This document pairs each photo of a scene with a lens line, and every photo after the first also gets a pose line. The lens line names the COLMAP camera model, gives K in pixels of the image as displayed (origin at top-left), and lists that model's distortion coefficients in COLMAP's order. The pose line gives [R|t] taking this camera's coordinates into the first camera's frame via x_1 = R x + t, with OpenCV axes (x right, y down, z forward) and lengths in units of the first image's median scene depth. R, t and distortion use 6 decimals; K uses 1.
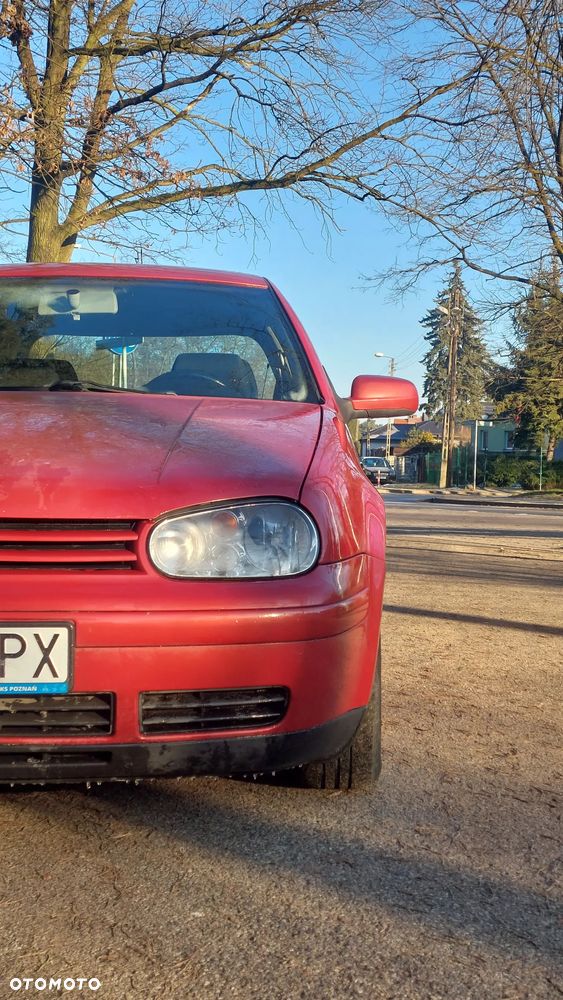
lens RADIAL K [[1393.6, 0, 309.4], [0, 1393.6, 502.3], [0, 0, 1]] dist [0.139789, -0.087910]
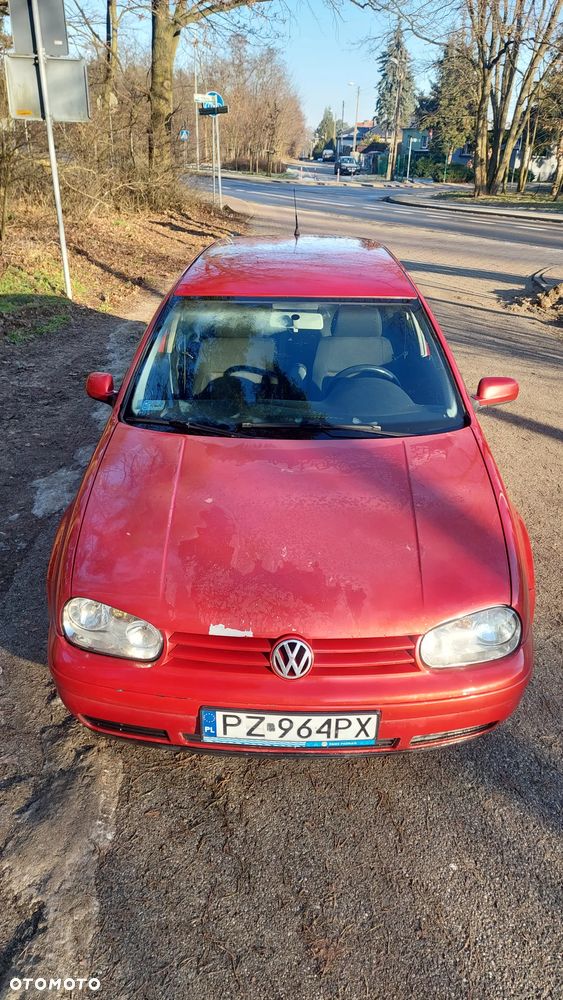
lens RADIAL K [[701.8, 0, 302.9], [0, 701.8, 503.5], [0, 0, 1]] dist [0.083097, -0.087001]
pose [[0.999977, 0.006553, -0.001815, -0.159711], [-0.005194, 0.908412, 0.418043, -0.289242], [0.004388, -0.418024, 0.908426, 0.227247]]
